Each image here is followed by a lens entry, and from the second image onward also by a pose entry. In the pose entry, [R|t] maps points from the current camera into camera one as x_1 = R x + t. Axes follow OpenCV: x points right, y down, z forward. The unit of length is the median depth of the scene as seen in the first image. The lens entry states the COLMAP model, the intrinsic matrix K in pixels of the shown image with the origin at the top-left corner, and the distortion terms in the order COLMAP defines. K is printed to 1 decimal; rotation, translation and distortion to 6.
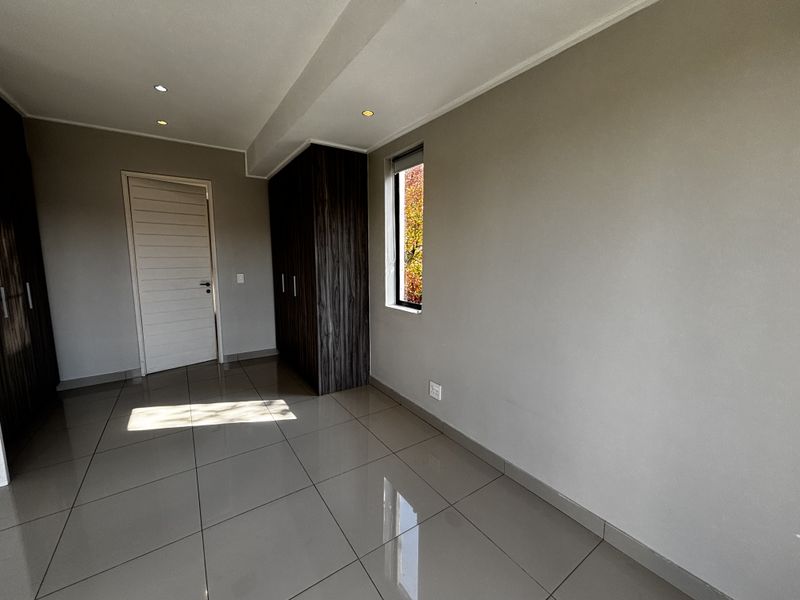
lens RADIAL K [[321.8, 0, 399.8], [0, 321.8, 299.4], [0, 0, 1]] dist [-0.006125, 0.000264]
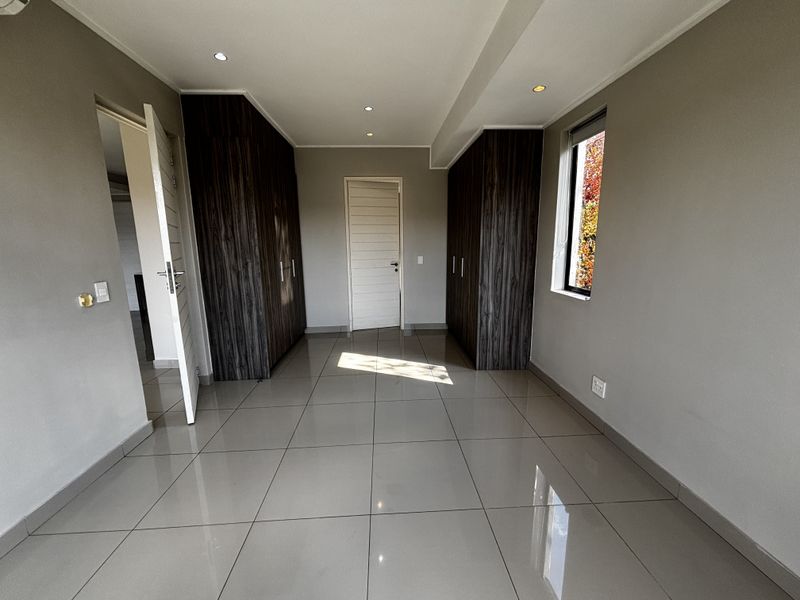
lens RADIAL K [[321.8, 0, 397.9], [0, 321.8, 302.2], [0, 0, 1]] dist [-0.006125, 0.000264]
pose [[0.850318, 0.083968, -0.519528, 0.069058], [-0.054389, 0.995925, 0.071945, 0.010979], [0.523452, -0.032919, 0.851419, -0.047663]]
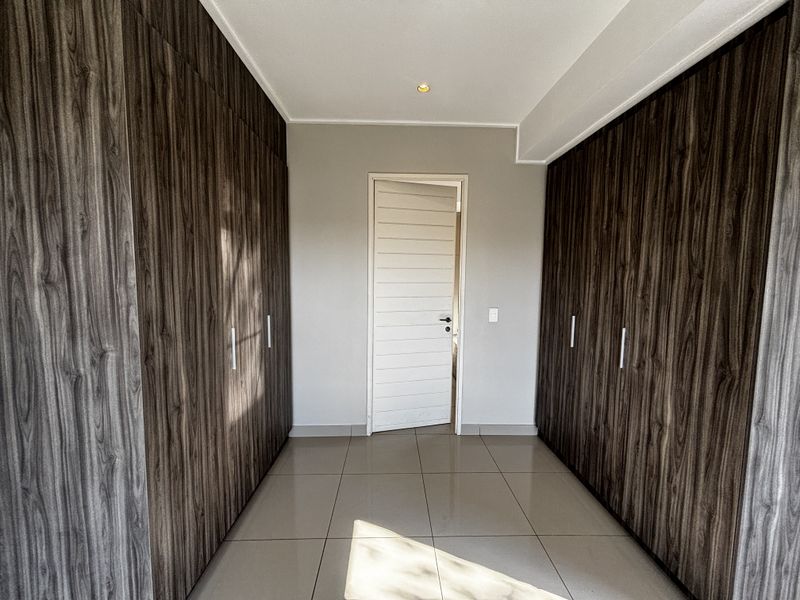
lens RADIAL K [[321.8, 0, 400.0], [0, 321.8, 299.3], [0, 0, 1]] dist [-0.006125, 0.000264]
pose [[0.842446, 0.054079, -0.536060, -0.403286], [-0.080611, 0.996402, -0.026165, -0.086764], [0.532716, 0.065255, 0.843774, 0.434385]]
